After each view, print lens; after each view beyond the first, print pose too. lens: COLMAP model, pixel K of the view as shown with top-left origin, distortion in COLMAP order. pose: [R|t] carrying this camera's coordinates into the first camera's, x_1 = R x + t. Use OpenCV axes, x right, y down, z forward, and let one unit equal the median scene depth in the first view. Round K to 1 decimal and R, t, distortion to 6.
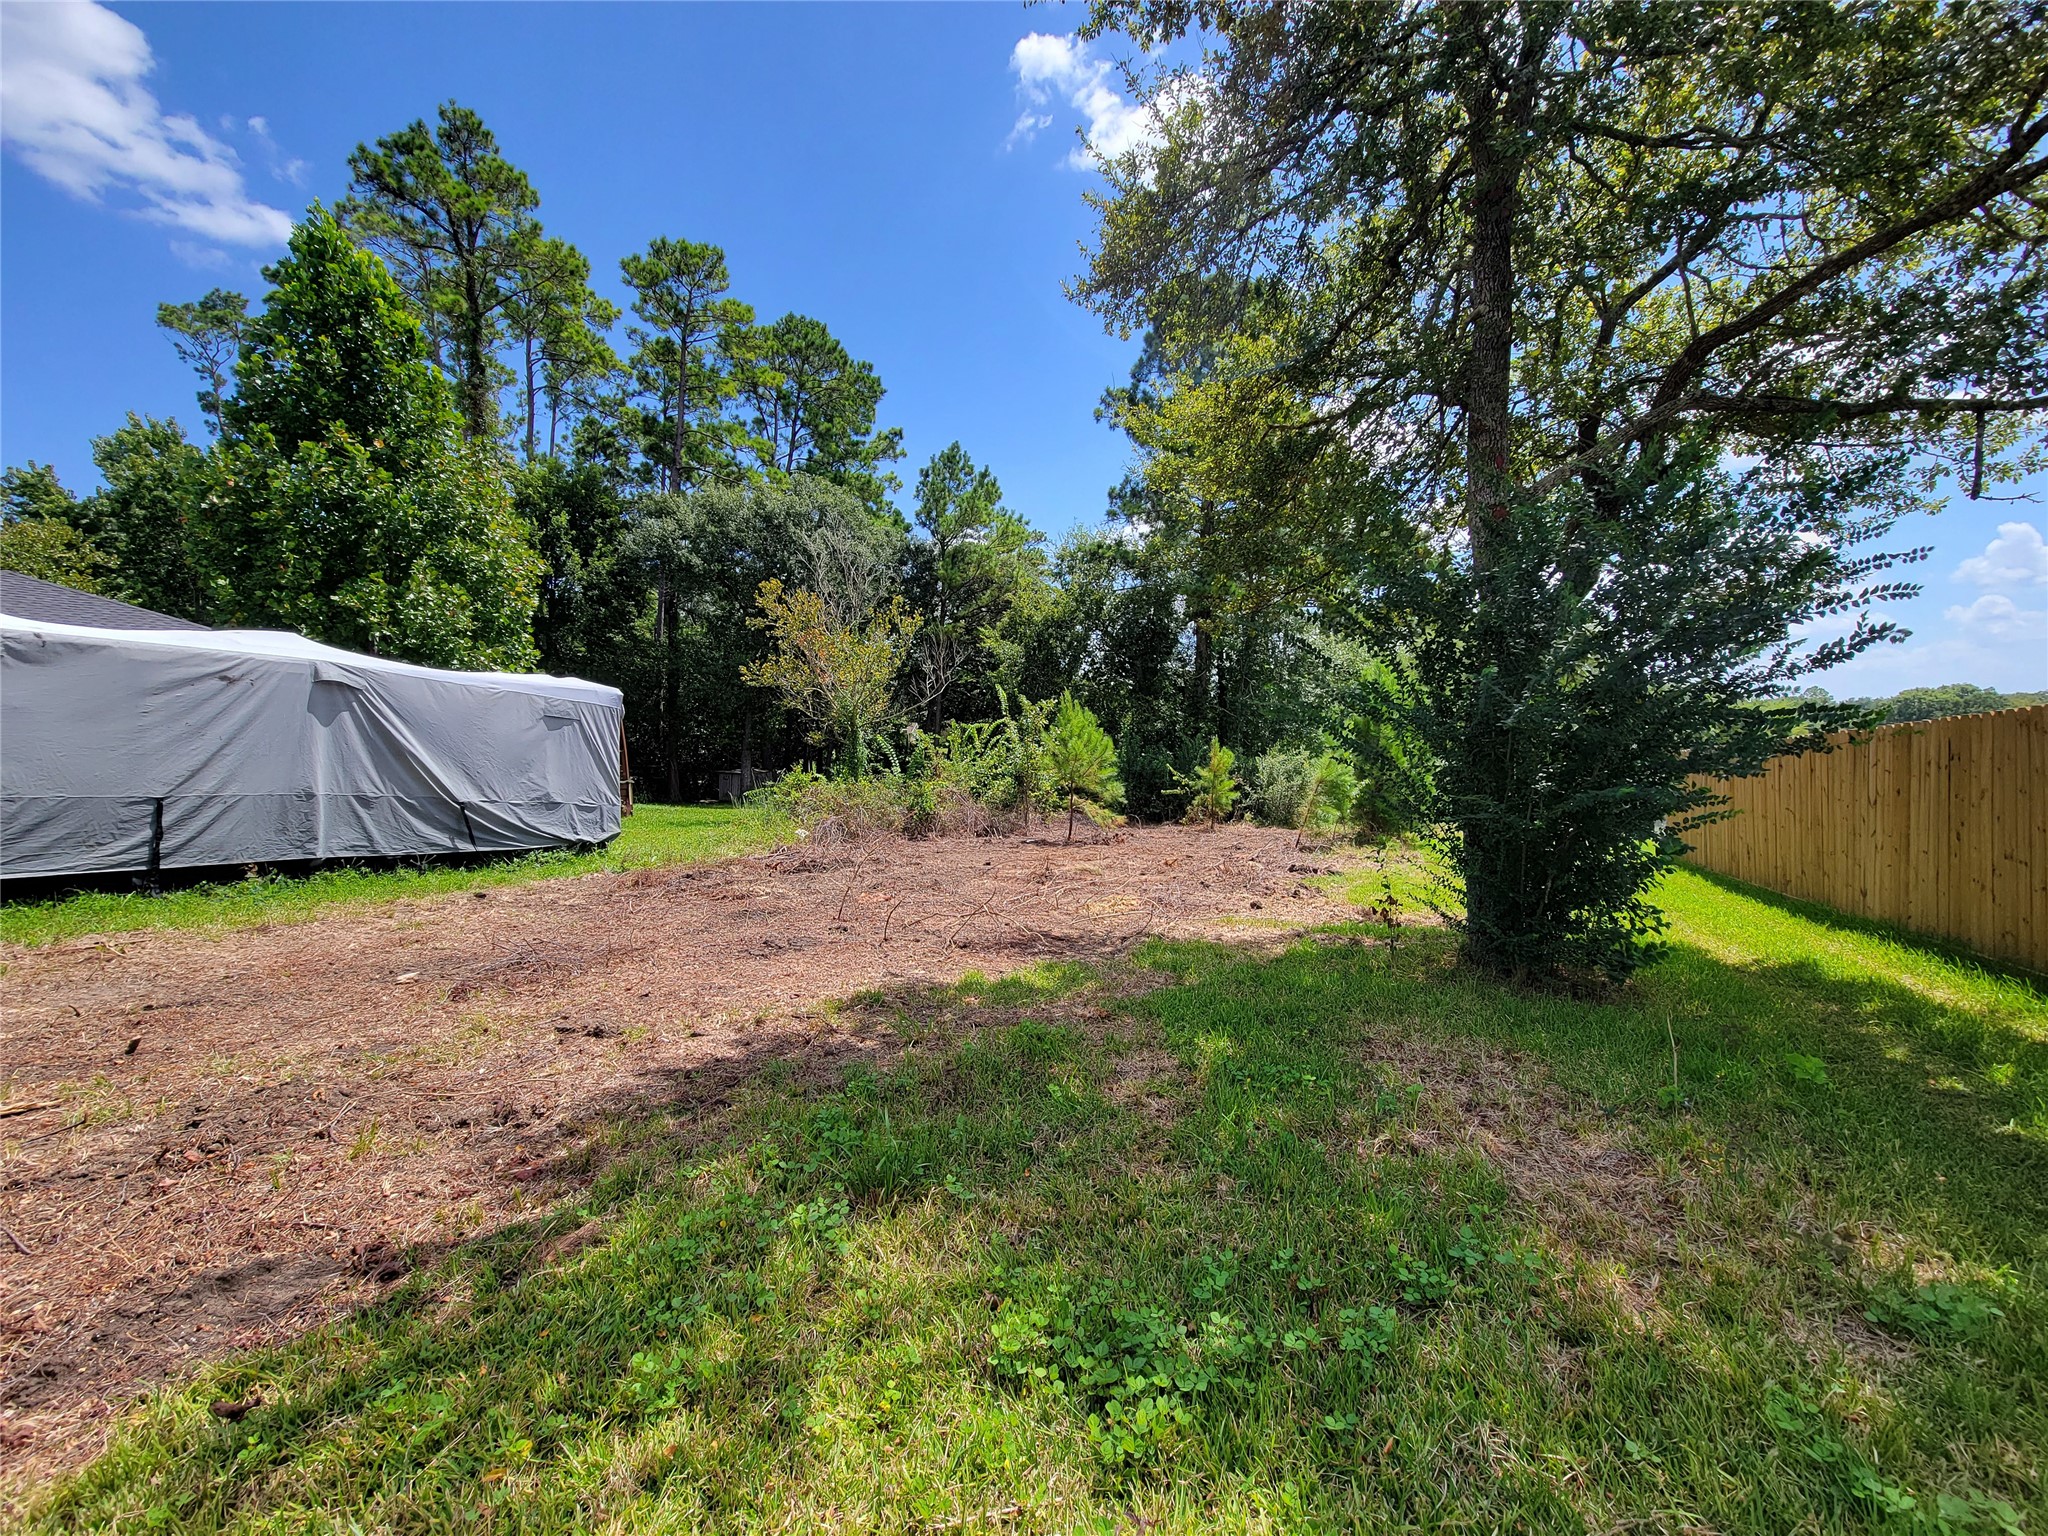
lens RADIAL K [[814.2, 0, 1024.0], [0, 814.2, 768.0], [0, 0, 1]] dist [-0.000511, -0.002031]
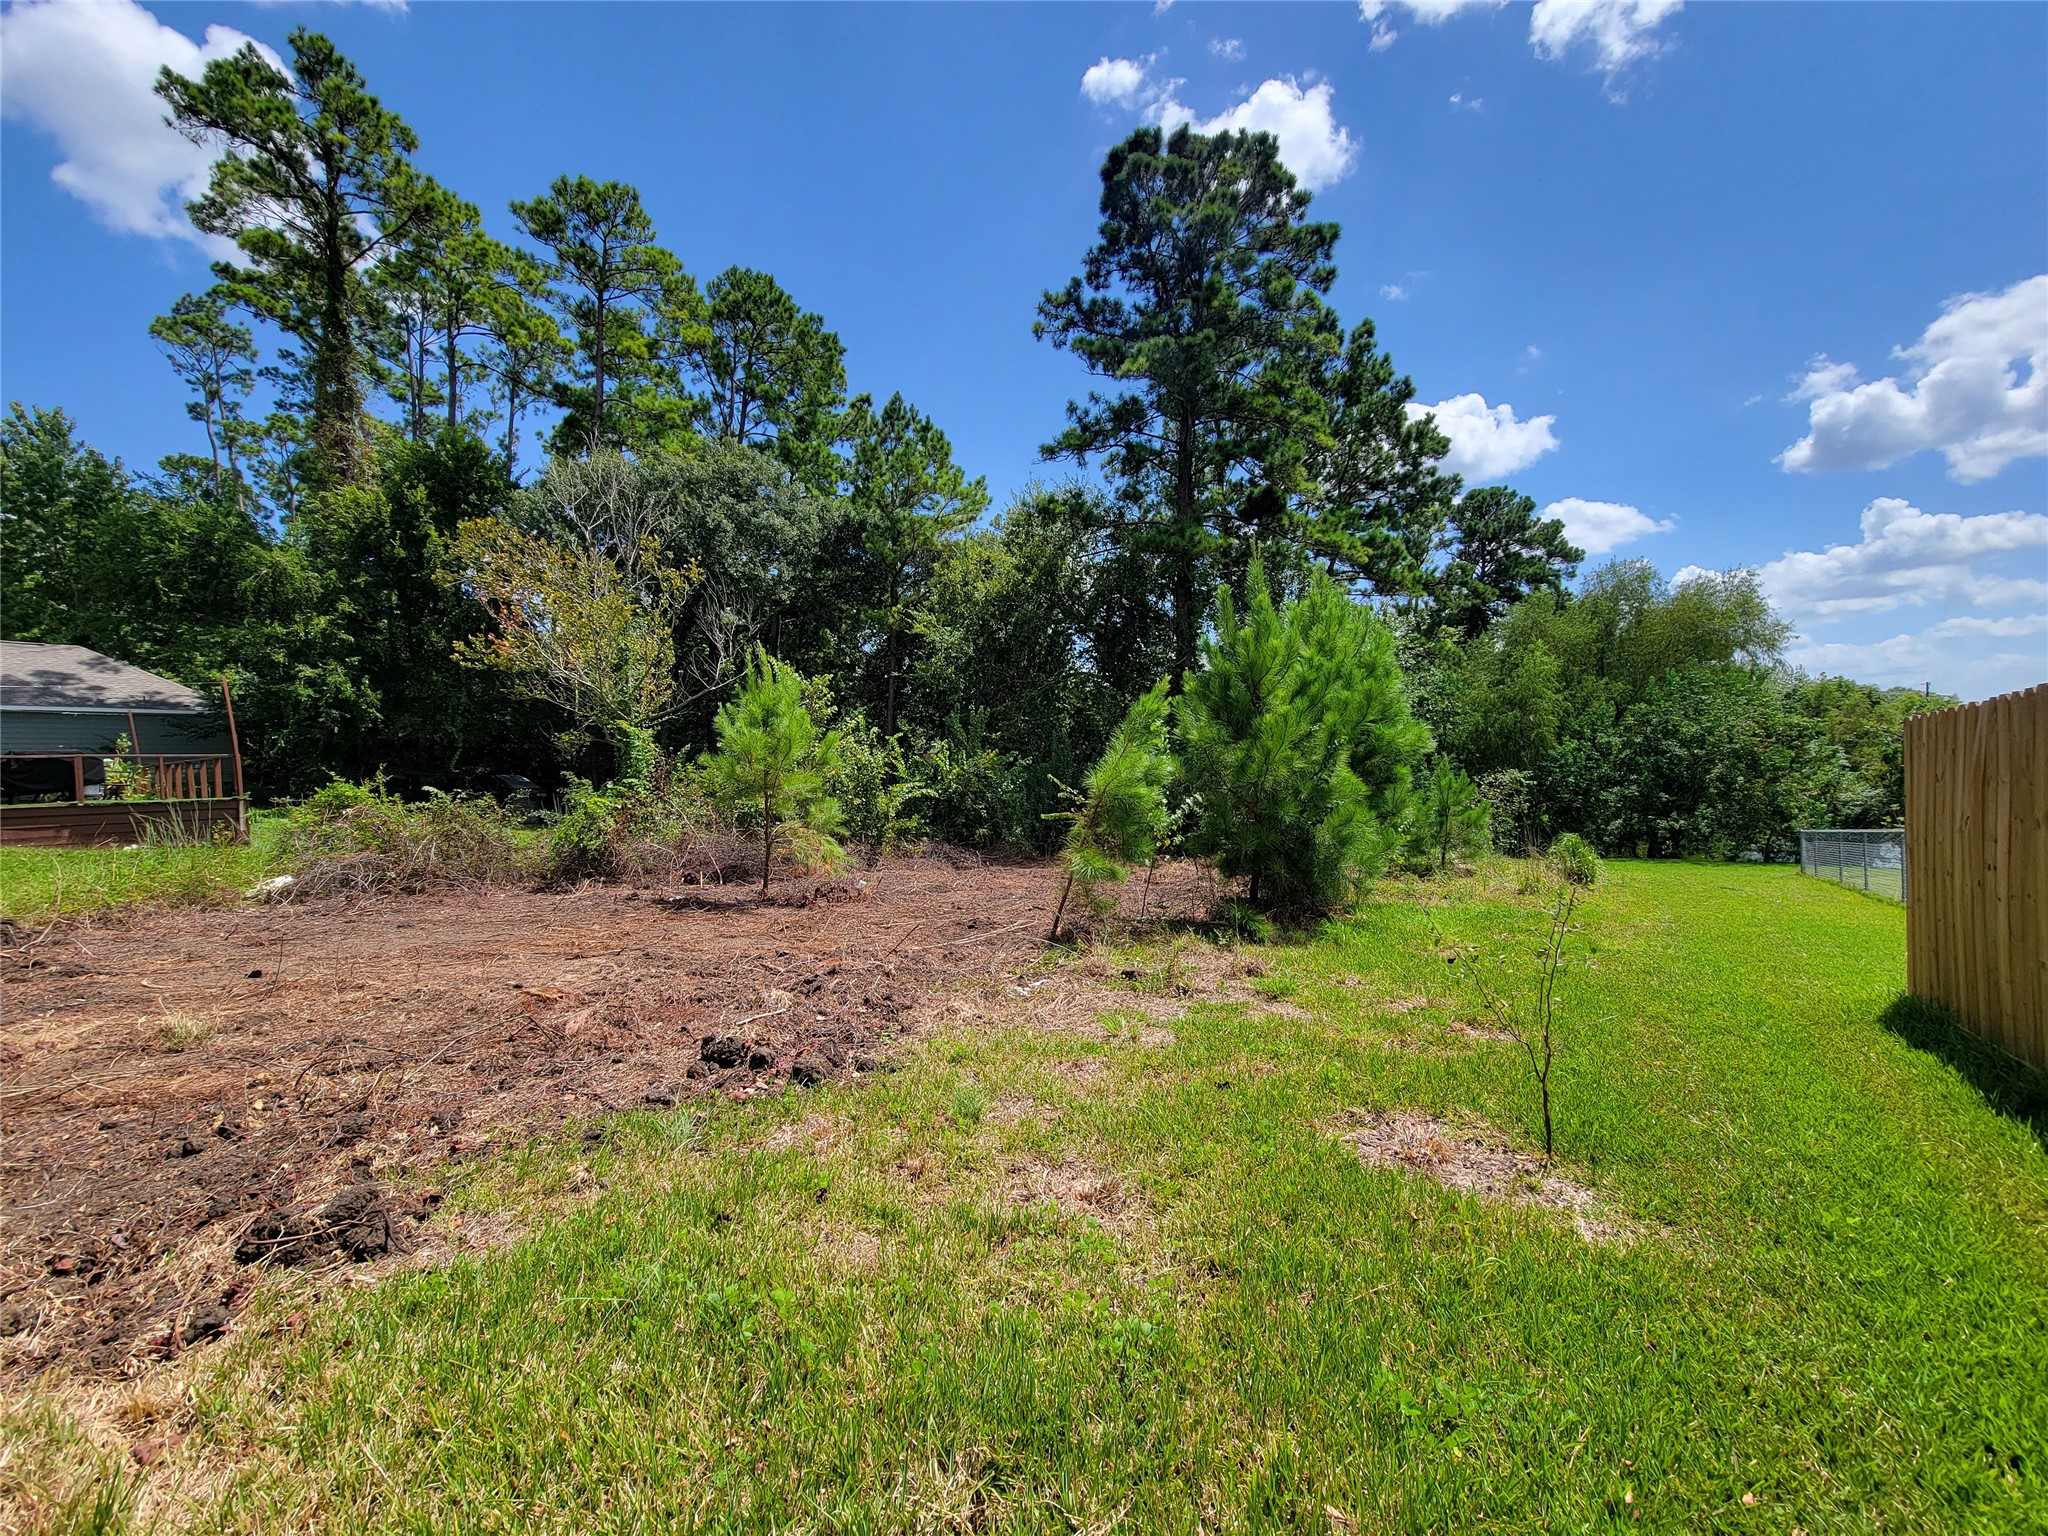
lens RADIAL K [[814.2, 0, 1024.0], [0, 814.2, 768.0], [0, 0, 1]] dist [-0.000511, -0.002031]
pose [[0.990730, -0.000478, -0.135841, 0.166263], [-0.002657, 0.999734, -0.022890, 0.003130], [0.135816, 0.023039, 0.990466, 0.214071]]
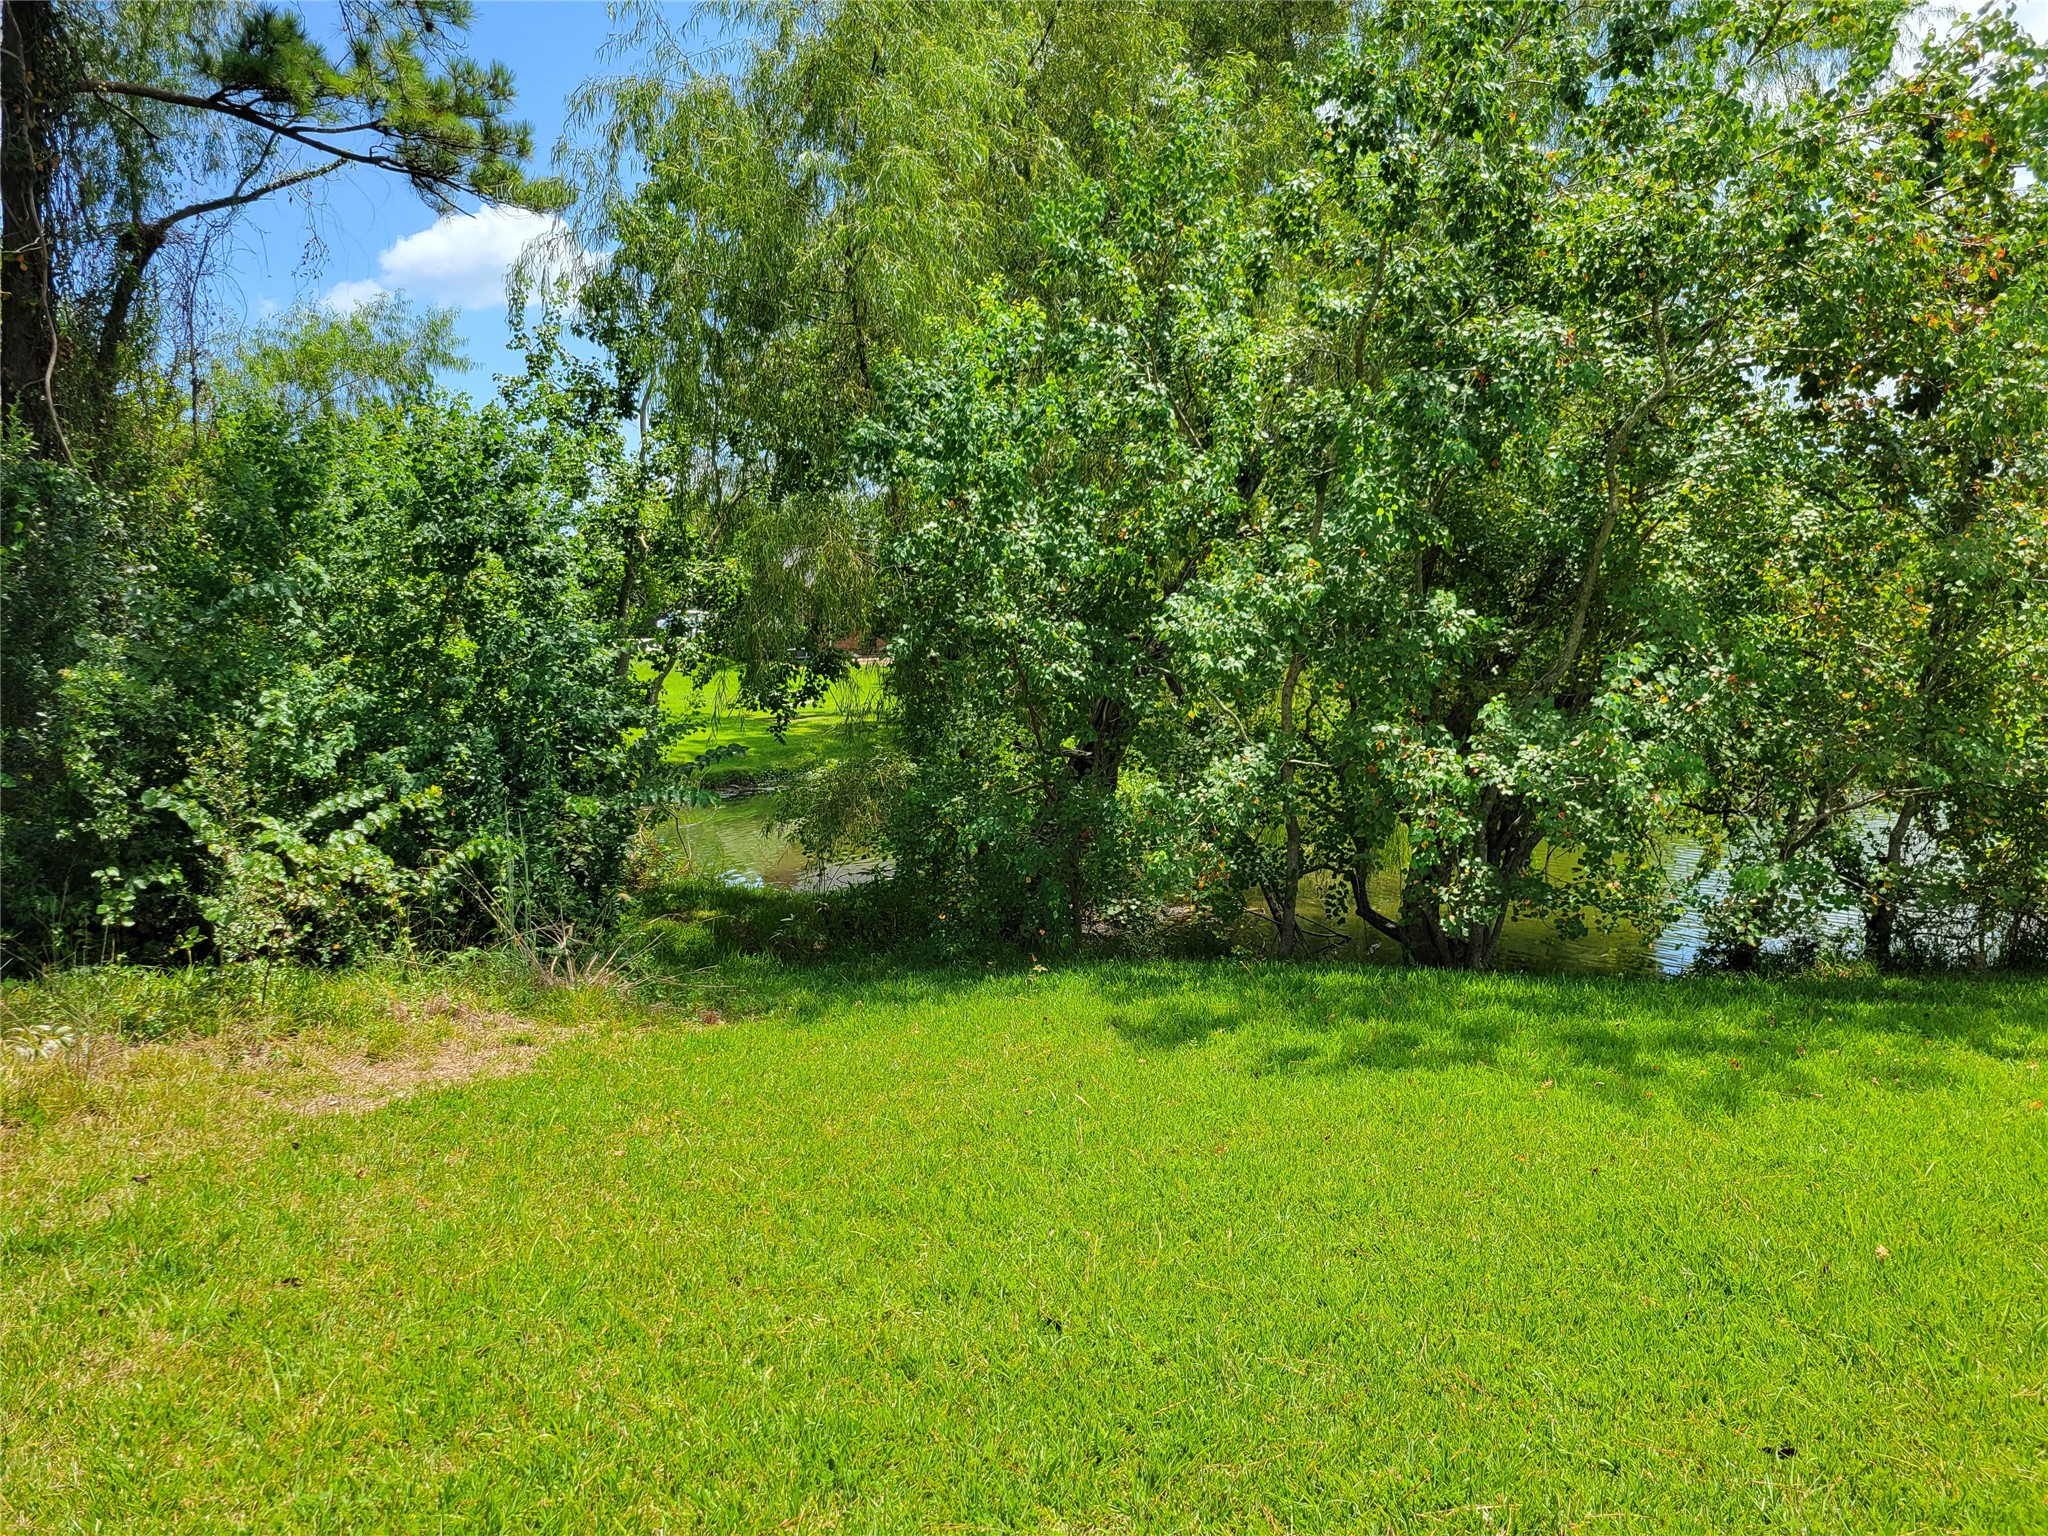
lens RADIAL K [[1500.8, 0, 1024.0], [0, 1500.8, 768.0], [0, 0, 1]] dist [0.046772, -0.035559]
pose [[0.970105, 0.003798, 0.242657, 1.270933], [-0.008076, 0.999829, 0.016638, 0.095307], [-0.242552, -0.018100, 0.969969, 2.085177]]
